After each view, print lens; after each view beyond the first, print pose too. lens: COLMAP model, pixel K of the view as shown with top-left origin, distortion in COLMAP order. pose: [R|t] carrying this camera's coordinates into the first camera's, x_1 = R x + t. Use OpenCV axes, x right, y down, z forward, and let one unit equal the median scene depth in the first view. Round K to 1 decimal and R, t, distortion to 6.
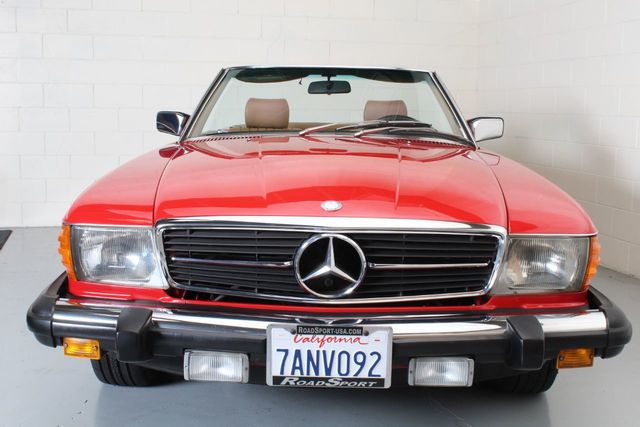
lens RADIAL K [[784.0, 0, 320.8], [0, 784.0, 215.7], [0, 0, 1]] dist [-0.076218, 0.000000]
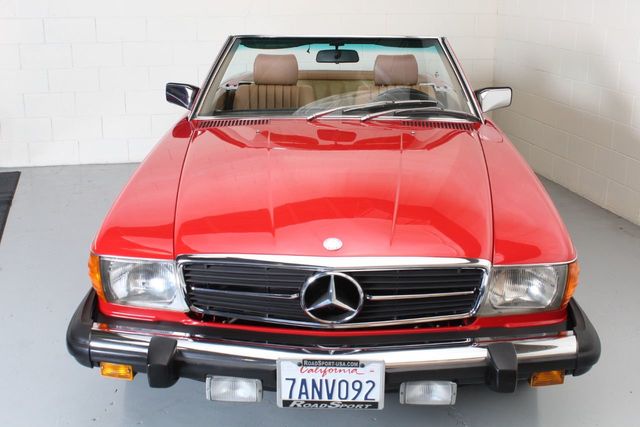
lens RADIAL K [[851.7, 0, 320.0], [0, 851.7, 225.4], [0, 0, 1]] dist [-0.067571, 0.000000]
pose [[0.999699, -0.007116, -0.023480, 0.024079], [0.010717, 0.987539, 0.157012, -0.230767], [0.022070, -0.157216, 0.987318, -0.194198]]
